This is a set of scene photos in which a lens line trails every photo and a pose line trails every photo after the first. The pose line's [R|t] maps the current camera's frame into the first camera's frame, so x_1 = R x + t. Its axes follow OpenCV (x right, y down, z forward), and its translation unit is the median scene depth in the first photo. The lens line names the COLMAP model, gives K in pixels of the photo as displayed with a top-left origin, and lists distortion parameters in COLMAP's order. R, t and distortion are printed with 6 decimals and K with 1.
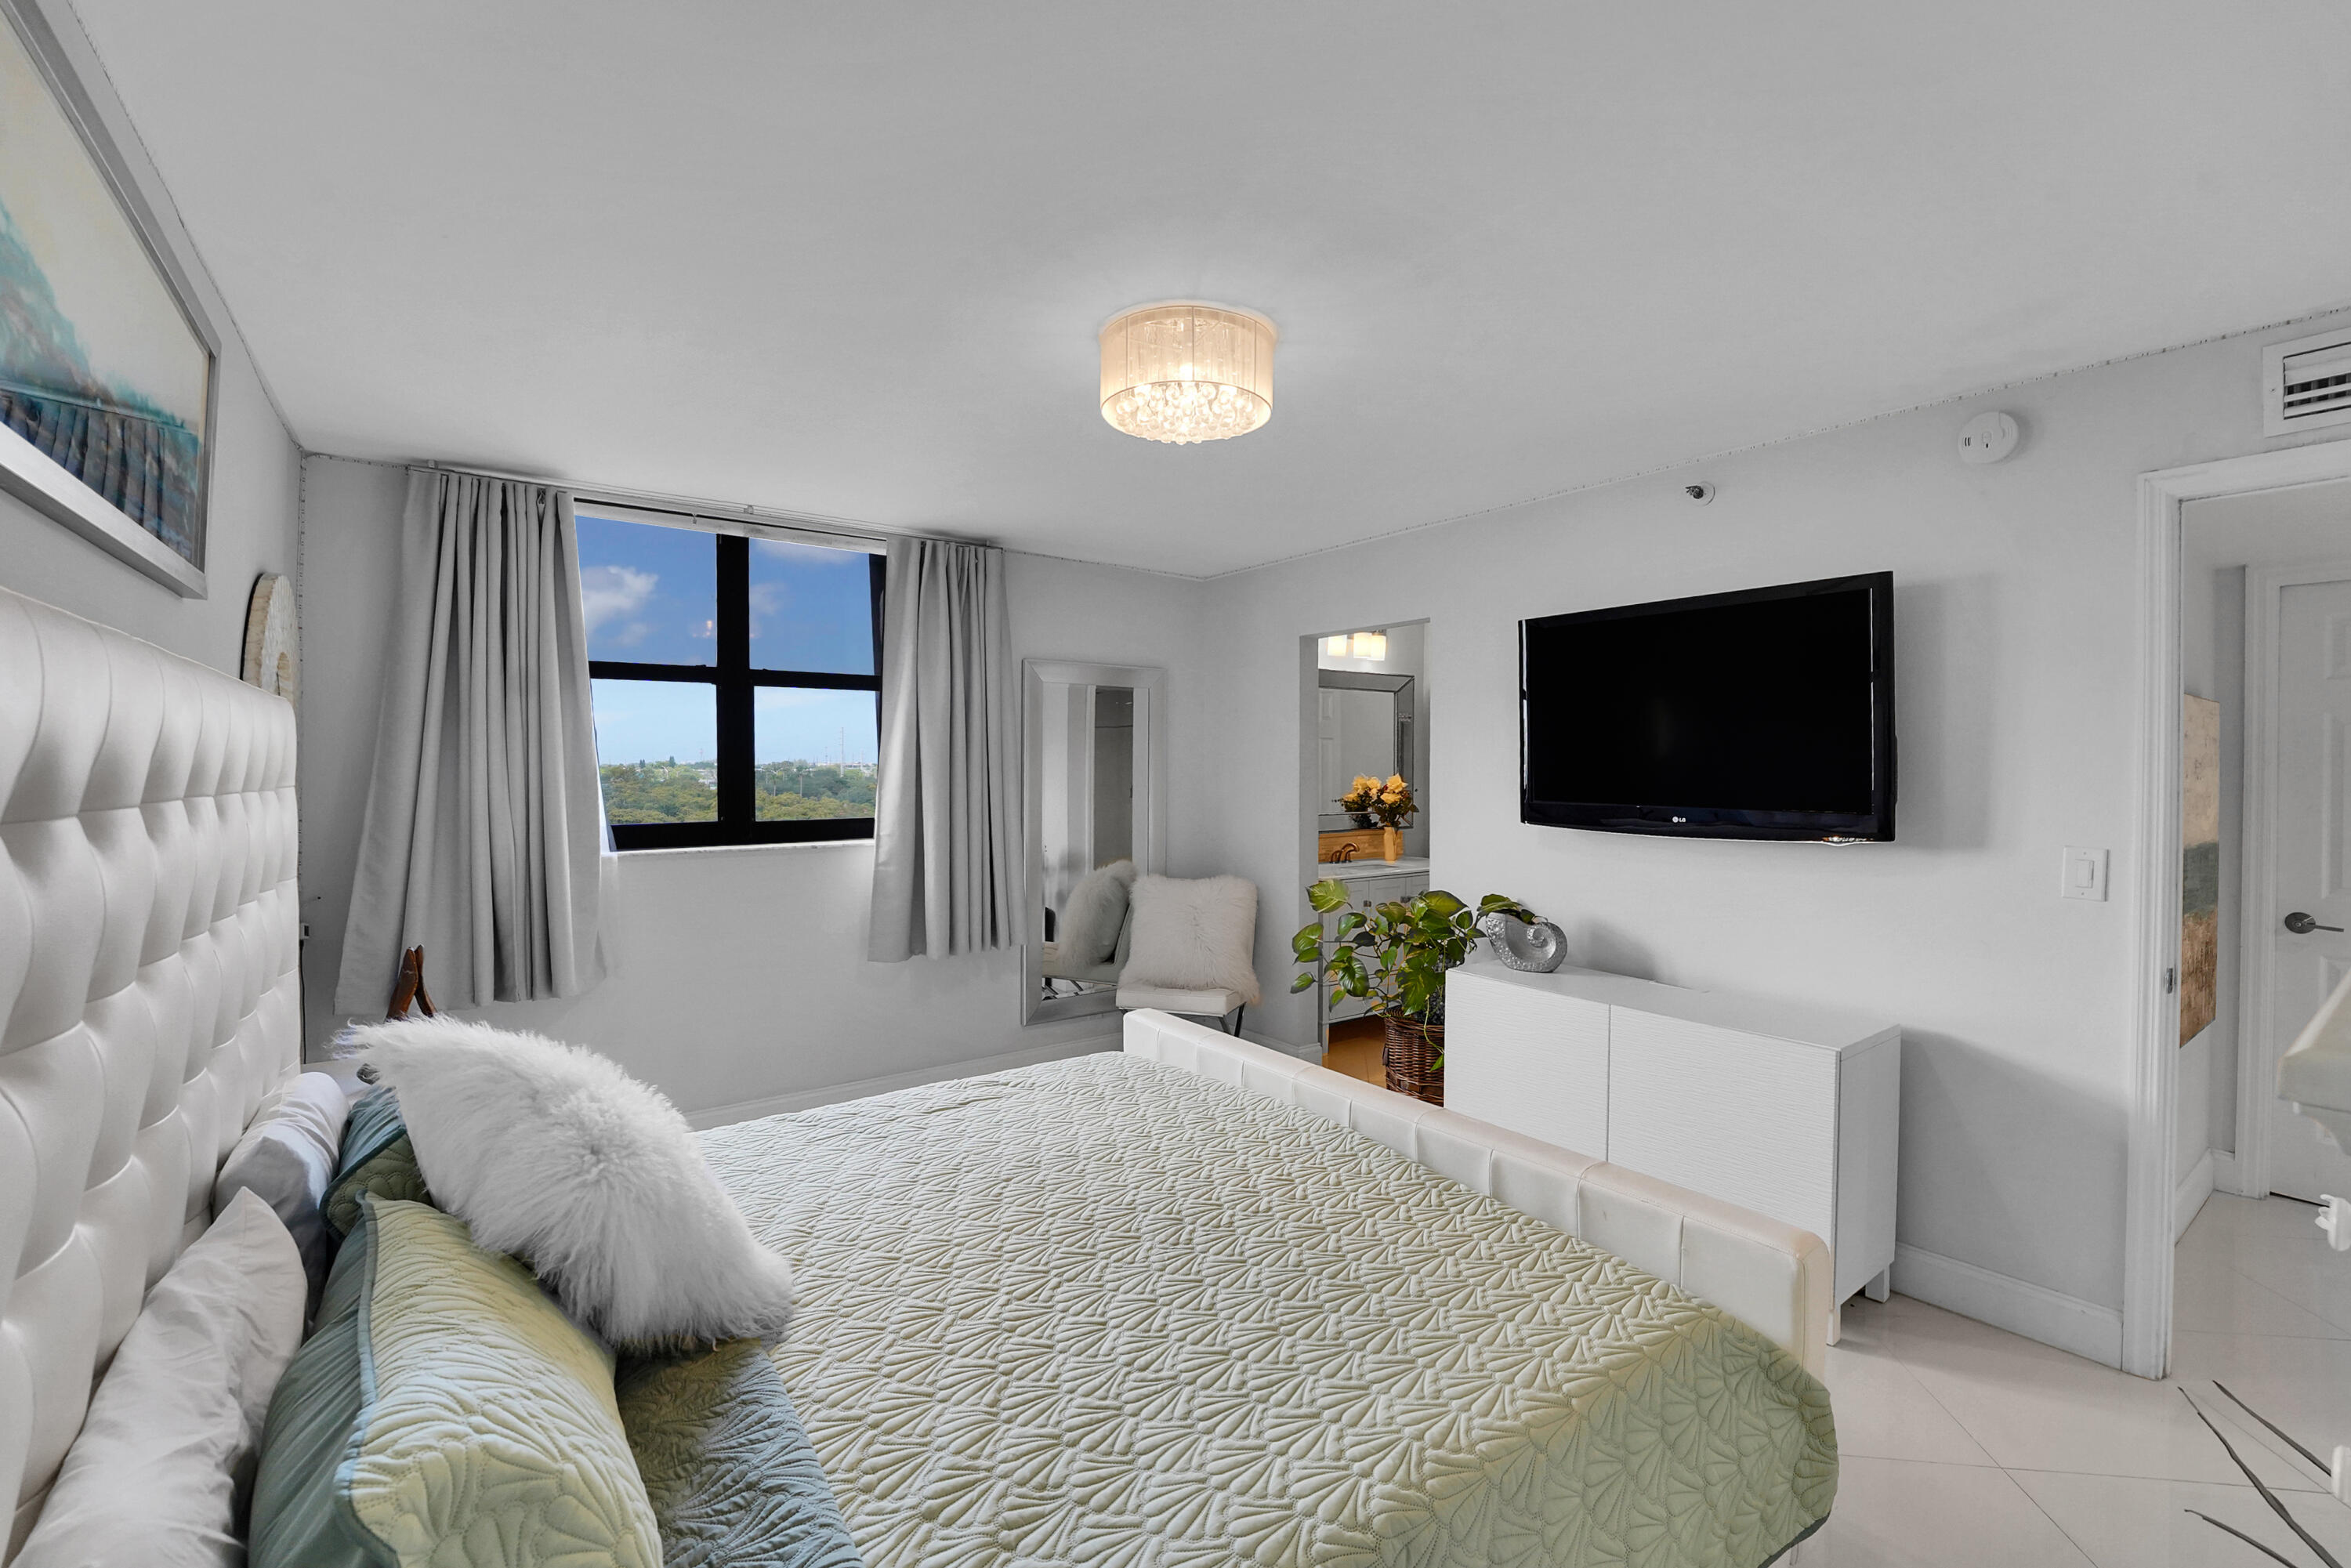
lens RADIAL K [[977.5, 0, 1179.6], [0, 977.5, 775.8], [0, 0, 1]] dist [-0.029781, 0.002600]
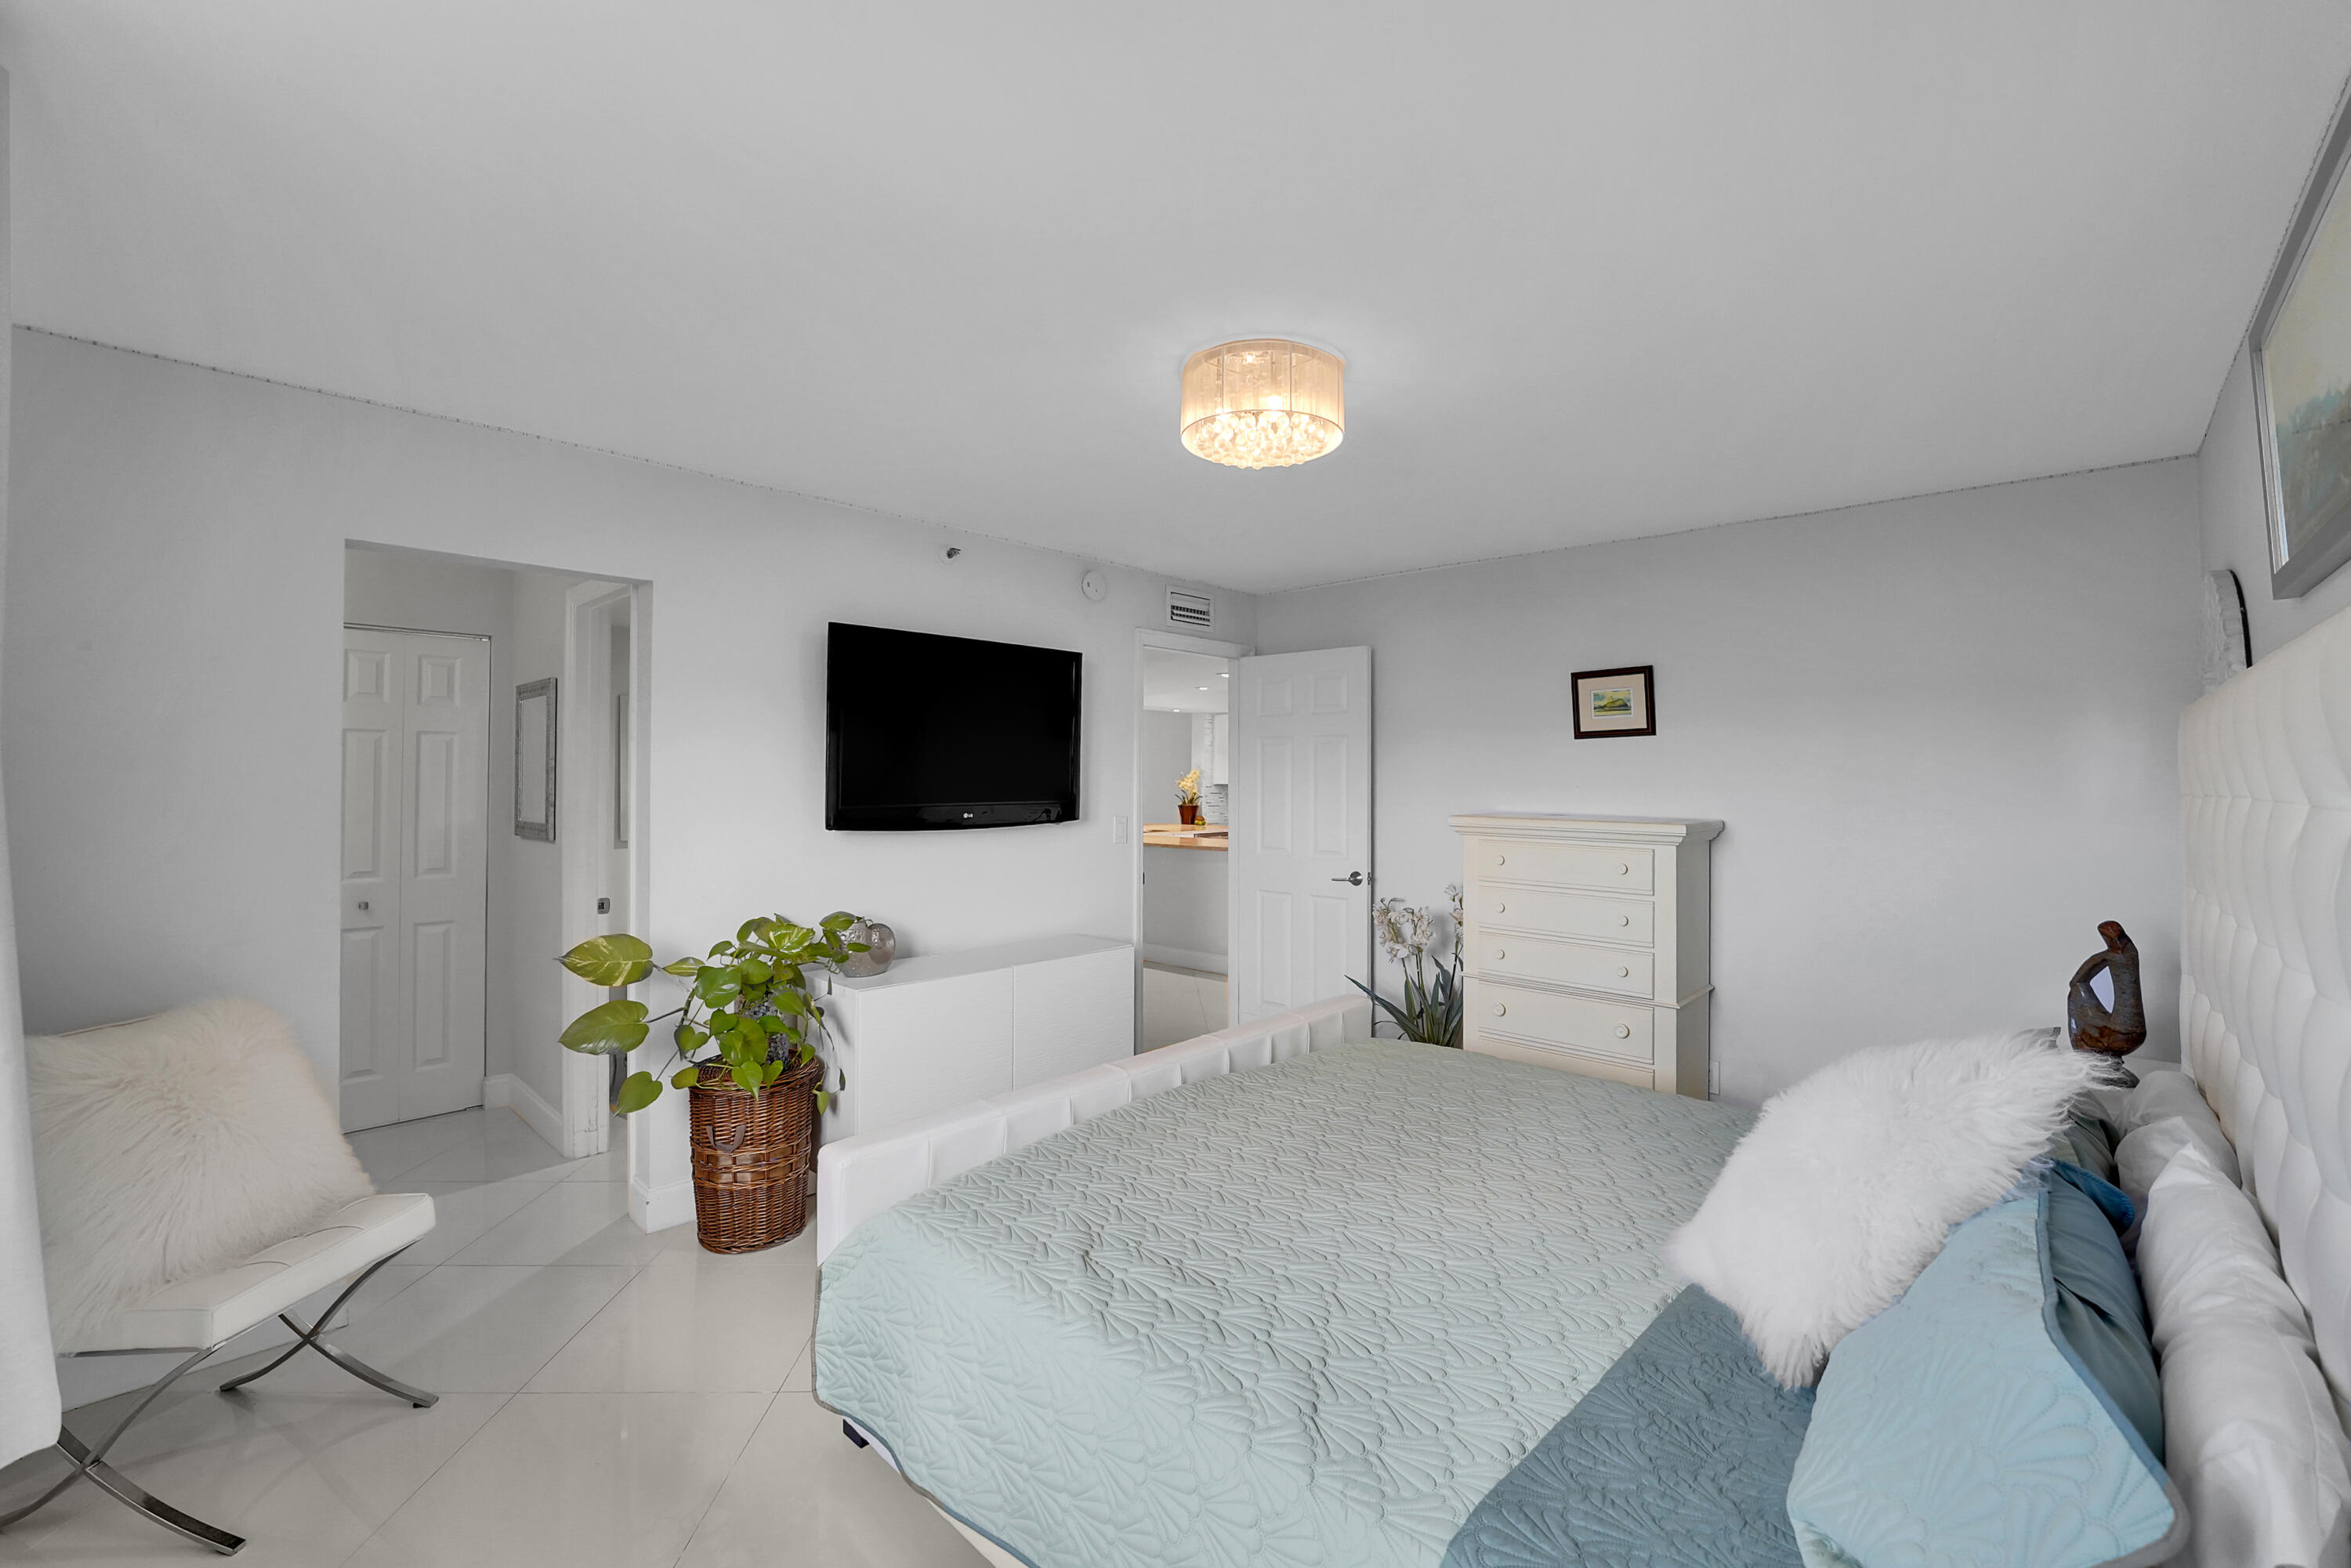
lens RADIAL K [[977.5, 0, 1179.3], [0, 977.5, 786.4], [0, 0, 1]] dist [-0.029781, 0.002600]
pose [[-0.183341, -0.012399, 0.982971, -0.911858], [0.002983, 0.999909, 0.013169, -0.011041], [-0.983045, 0.005346, -0.183287, 1.140974]]
